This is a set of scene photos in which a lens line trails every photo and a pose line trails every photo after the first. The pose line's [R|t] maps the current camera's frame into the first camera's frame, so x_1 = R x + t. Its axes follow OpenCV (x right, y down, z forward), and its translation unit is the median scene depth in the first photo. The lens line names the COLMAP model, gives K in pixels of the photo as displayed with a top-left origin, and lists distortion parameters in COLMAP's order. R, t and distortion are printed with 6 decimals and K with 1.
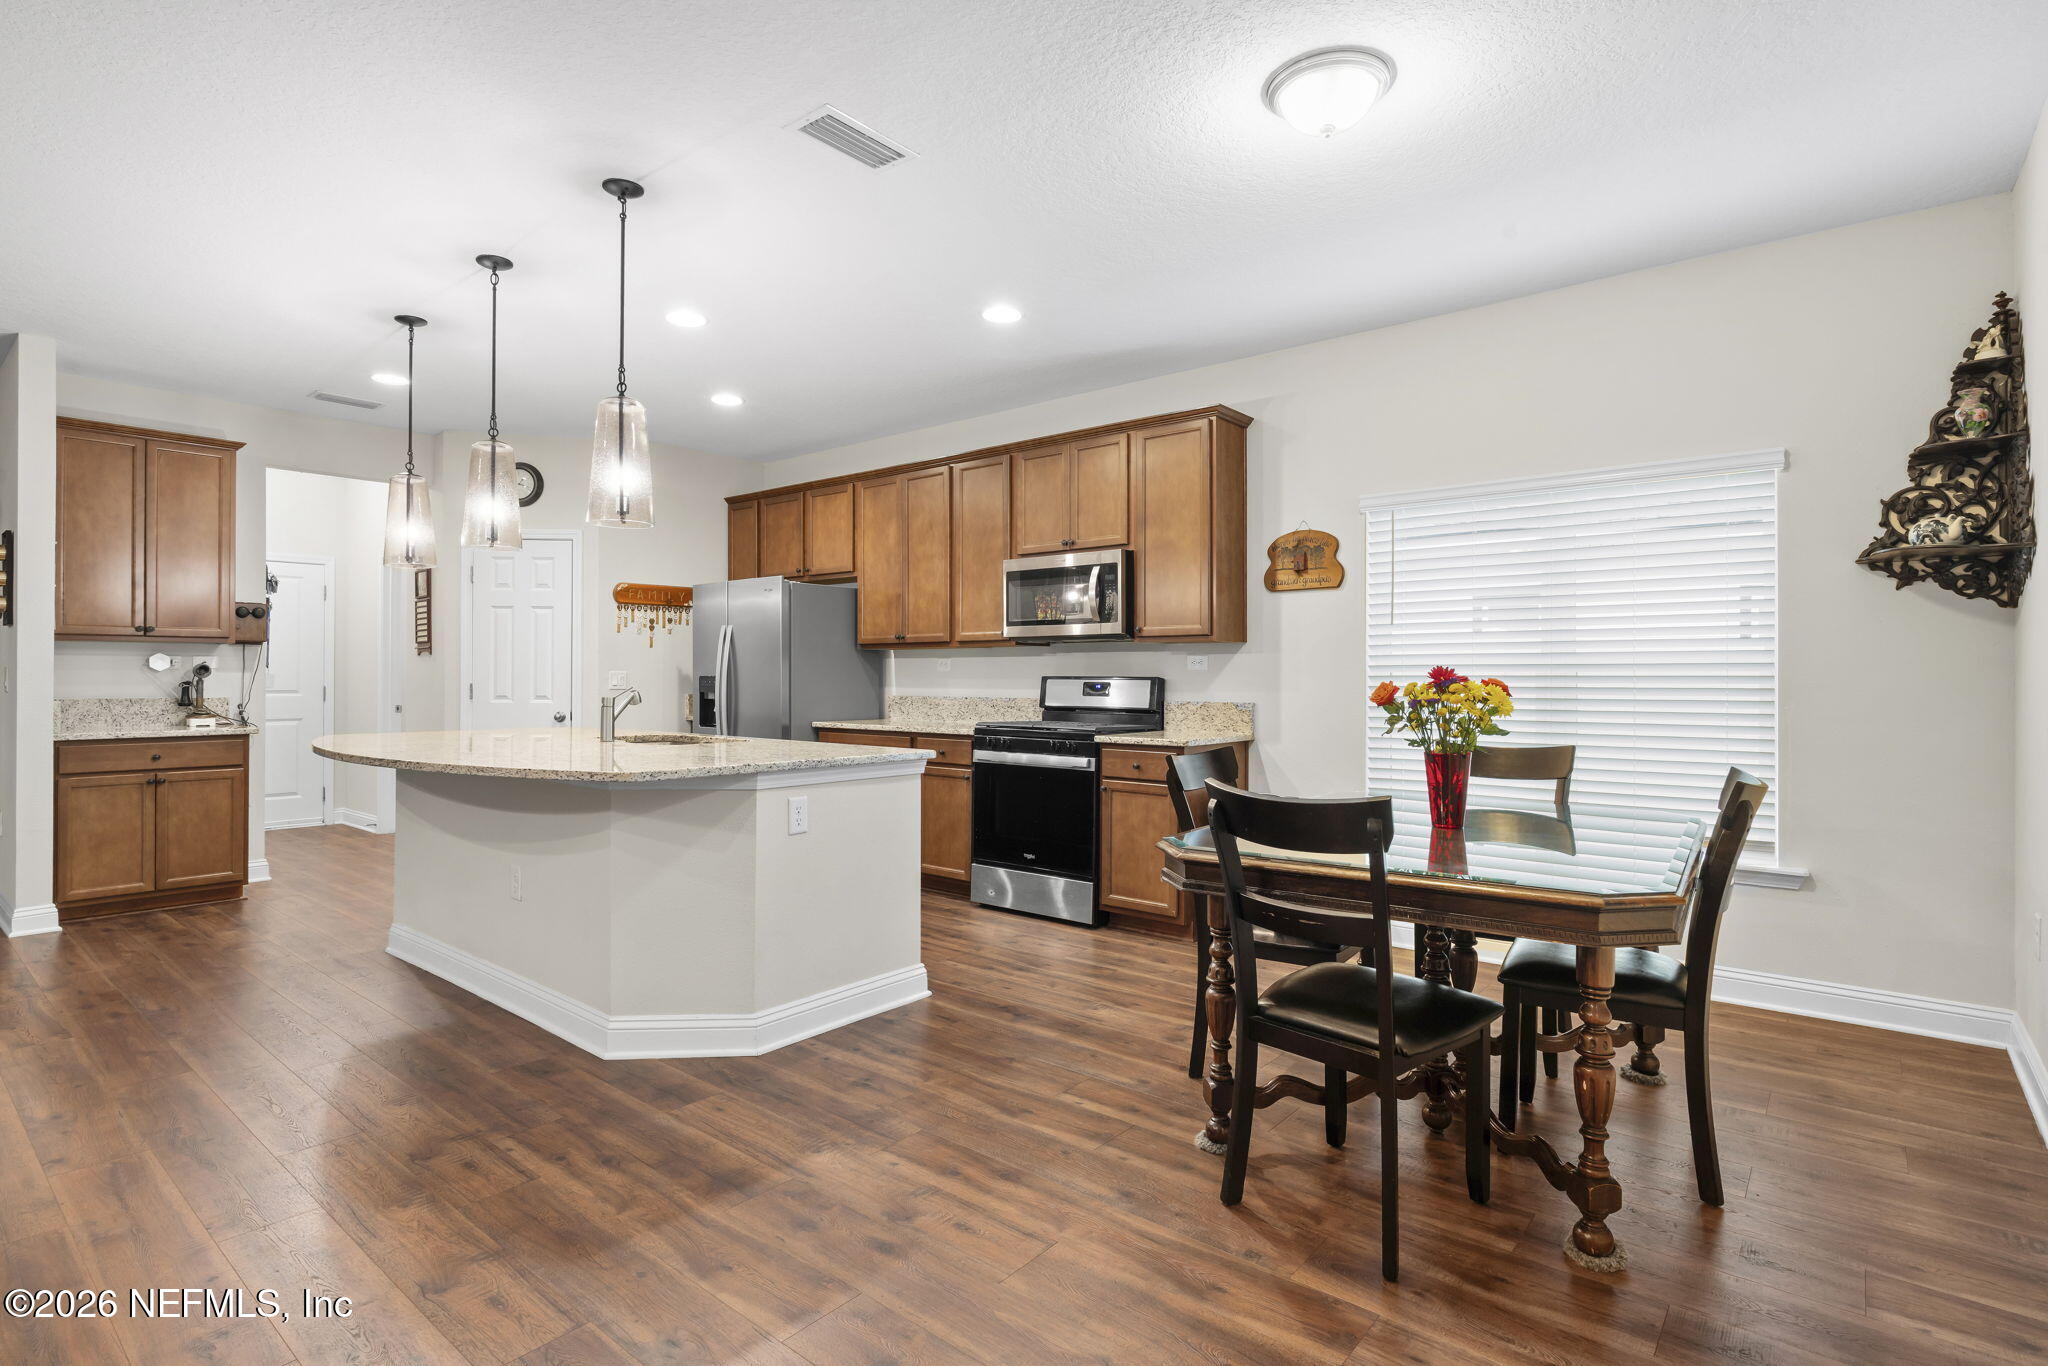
lens RADIAL K [[1010.1, 0, 1018.5], [0, 1010.1, 671.7], [0, 0, 1]] dist [-0.000896, -0.000807]
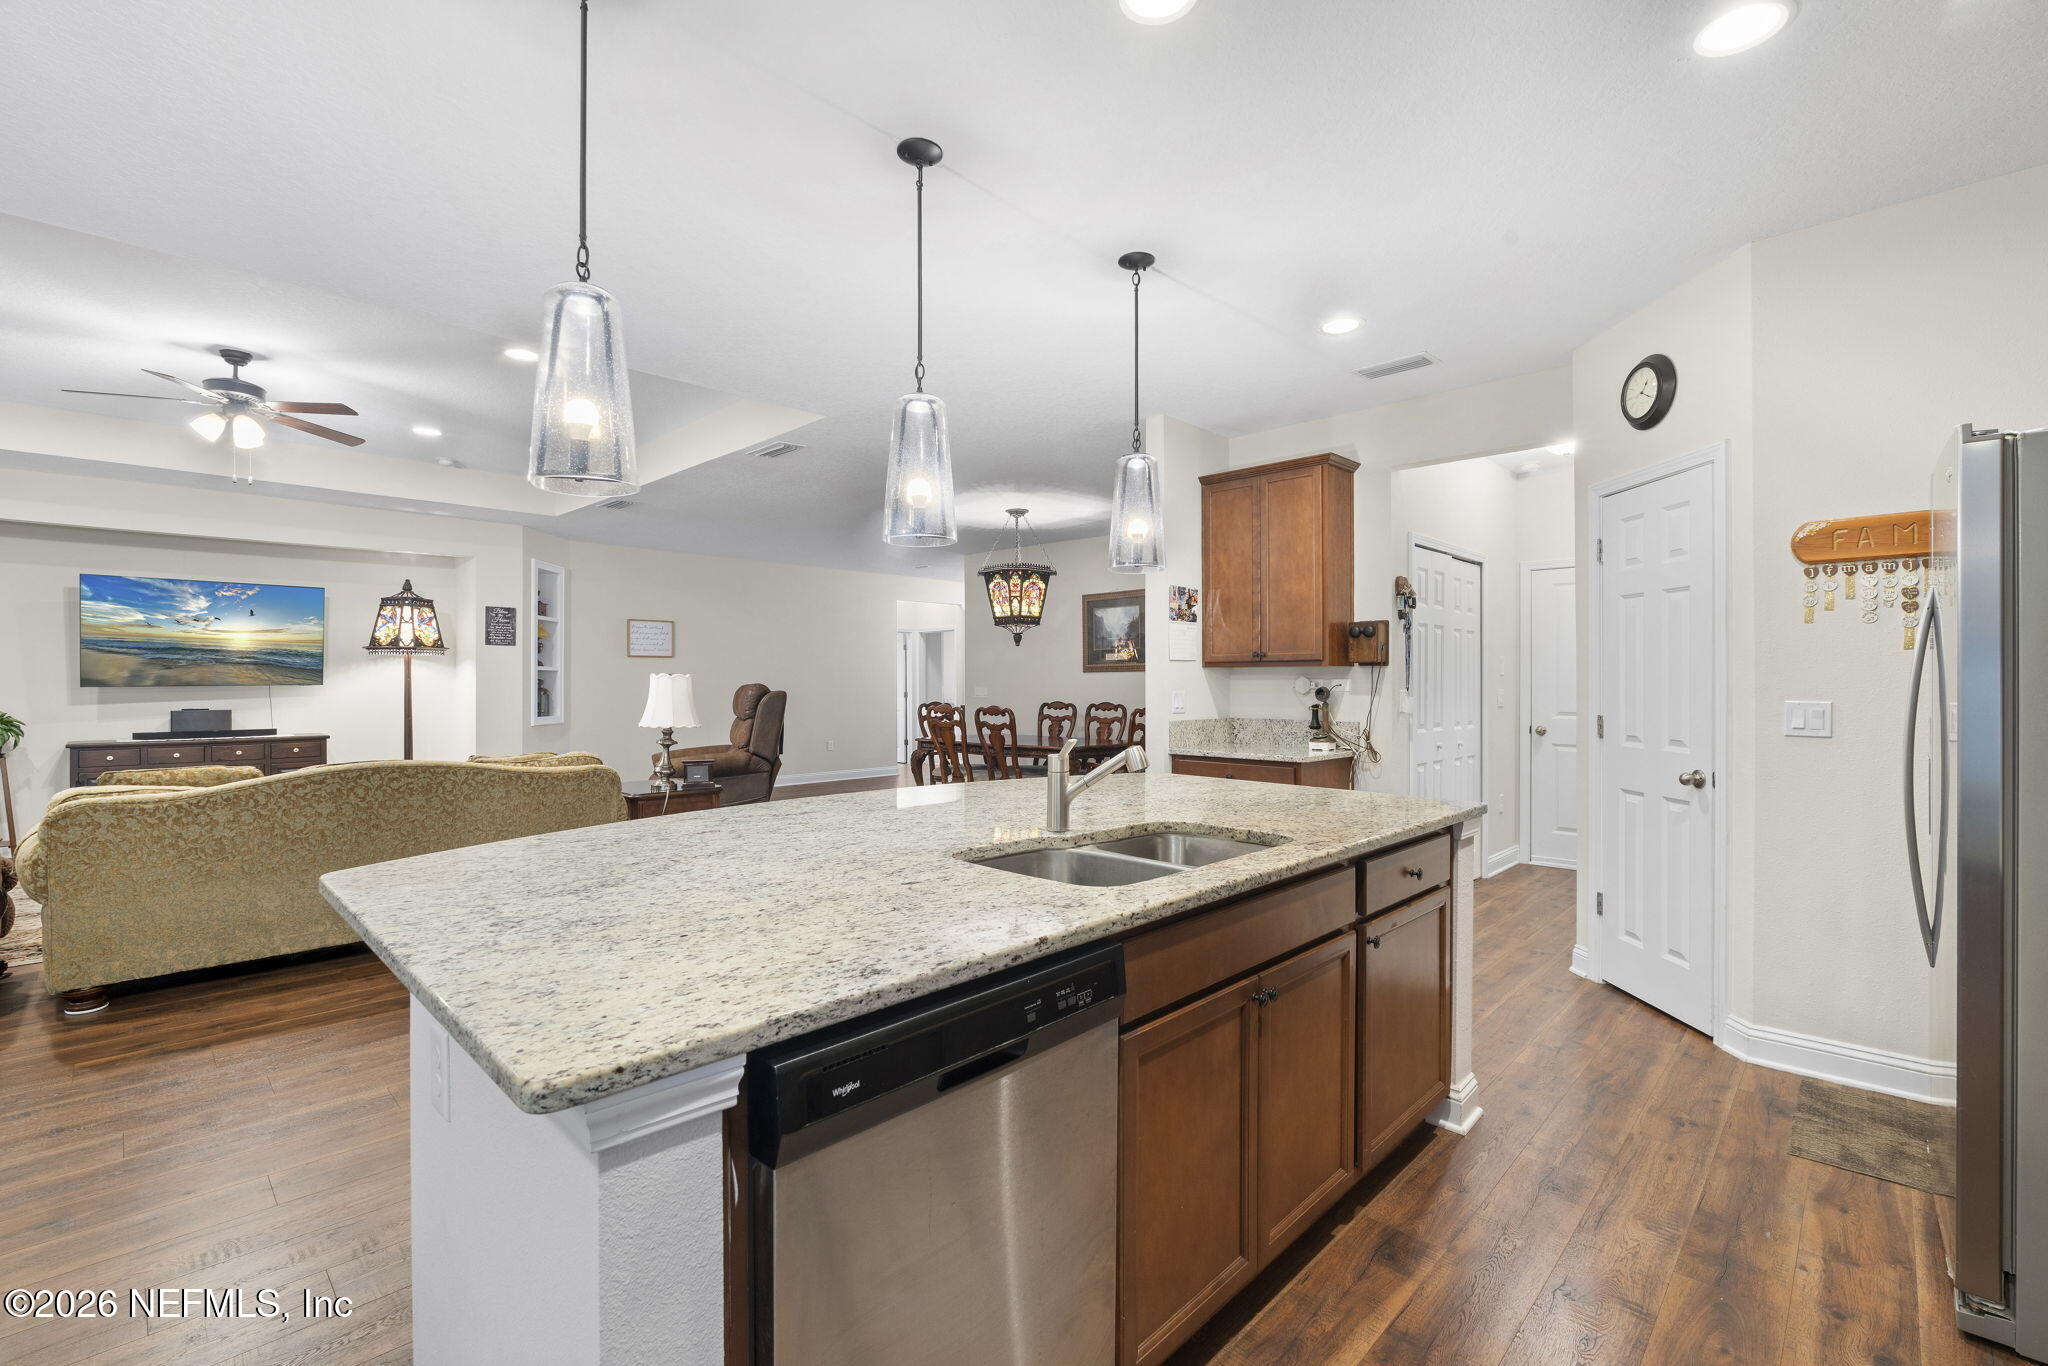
lens RADIAL K [[899.1, 0, 1010.9], [0, 899.1, 678.5], [0, 0, 1]] dist [-0.004926, -0.000400]
pose [[-0.082232, -0.011269, -0.996549, 0.098466], [-0.005990, 0.999924, -0.010813, -0.005058], [0.996595, 0.005080, -0.082294, 0.815702]]
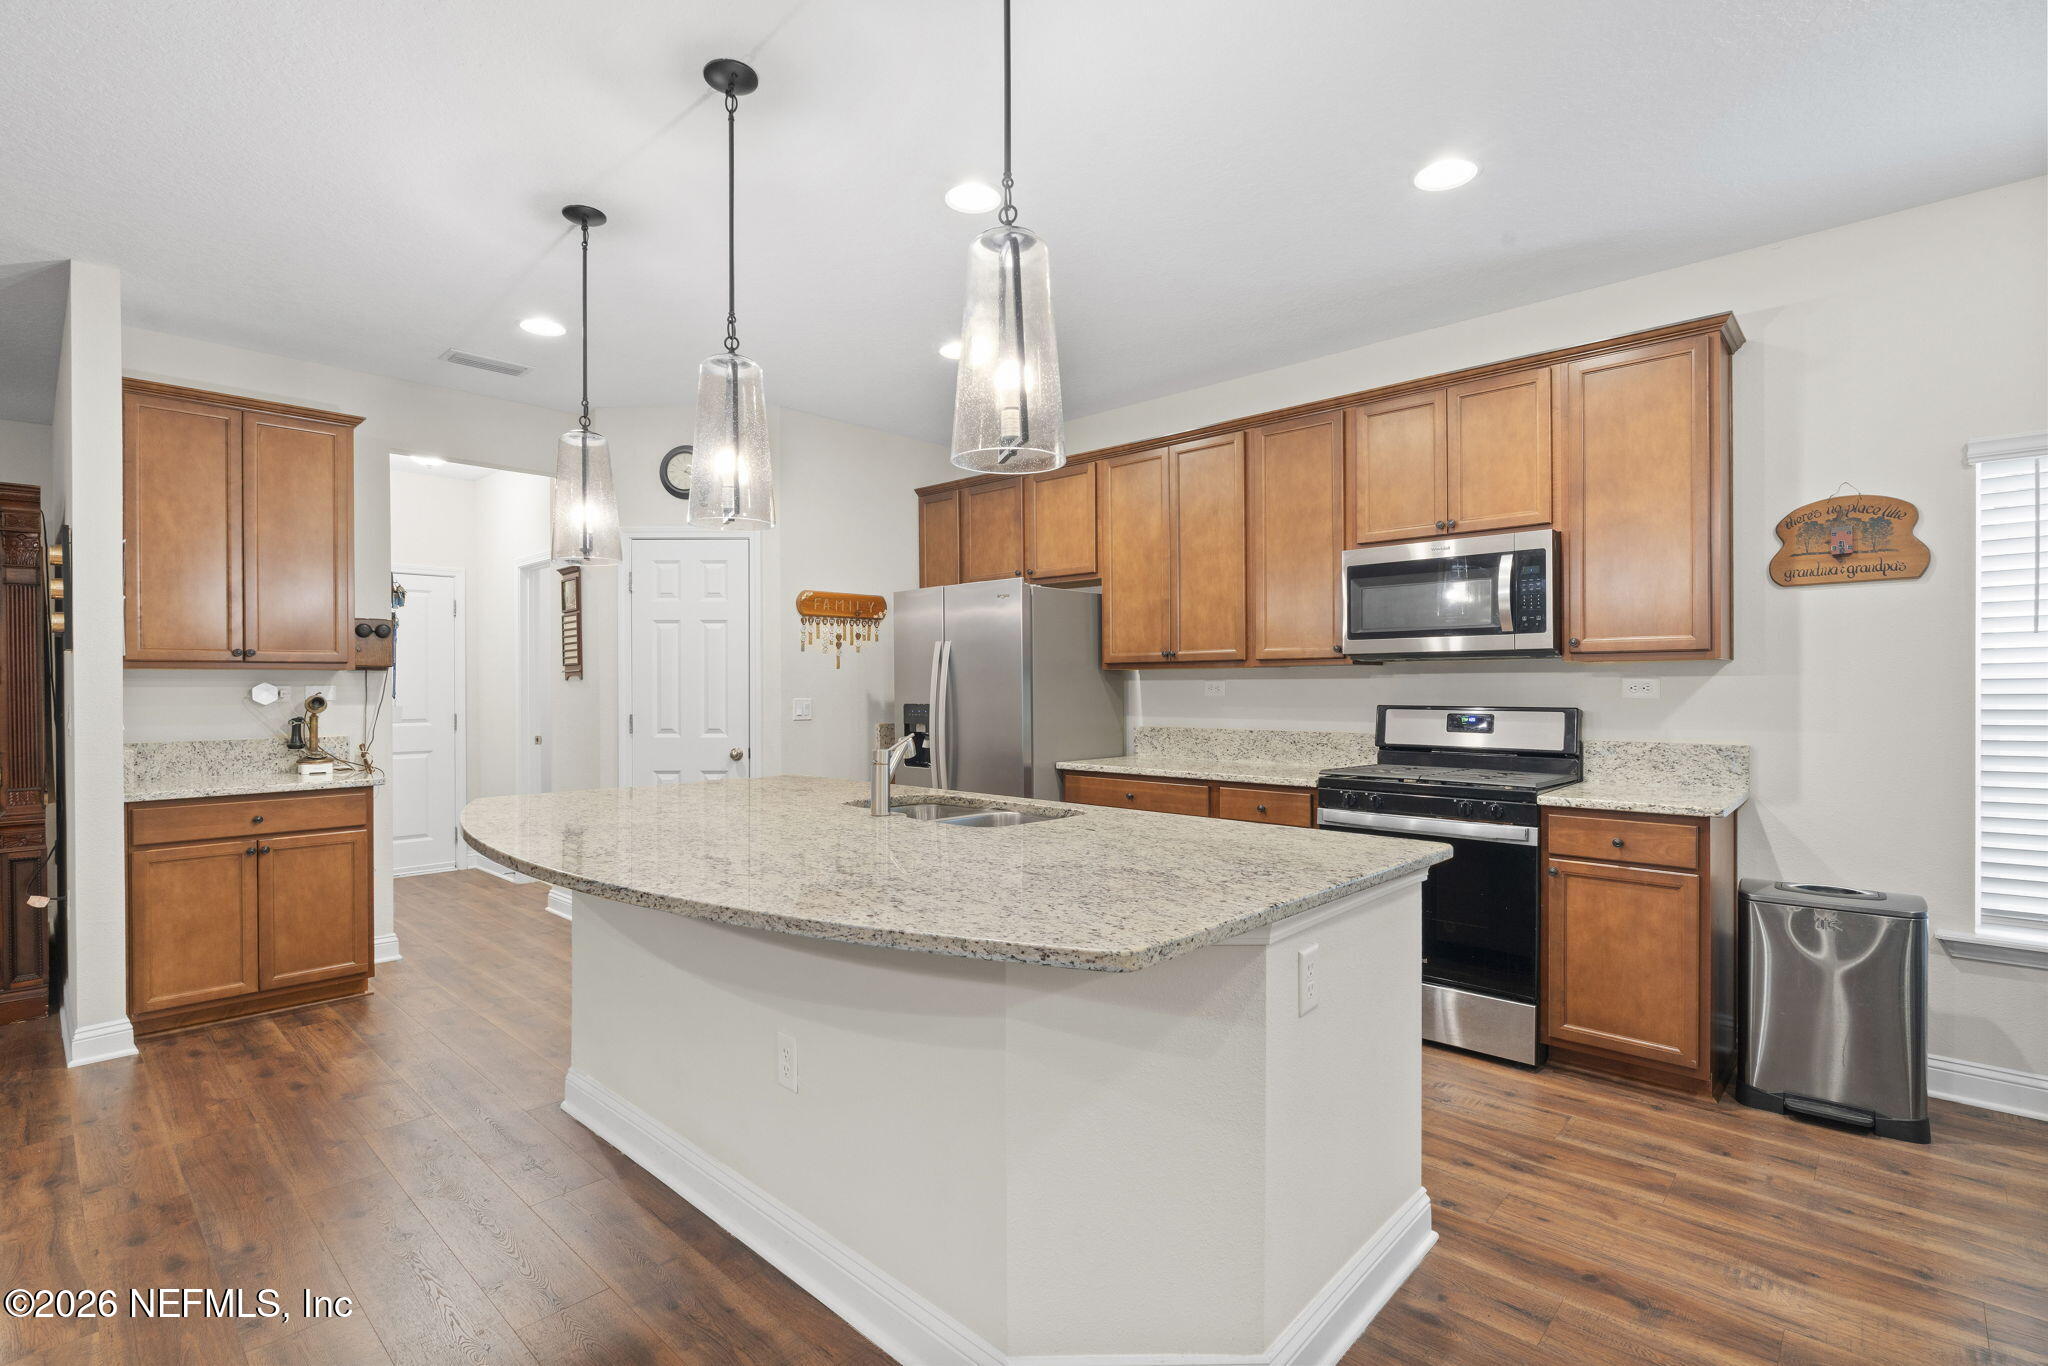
lens RADIAL K [[954.1, 0, 1021.6], [0, 954.1, 689.5], [0, 0, 1]] dist [-0.004177, 0.000360]
pose [[0.998443, -0.006041, -0.055461, -0.221521], [0.006495, 0.999947, 0.008007, -0.015891], [0.055410, -0.008355, 0.998429, 0.294883]]
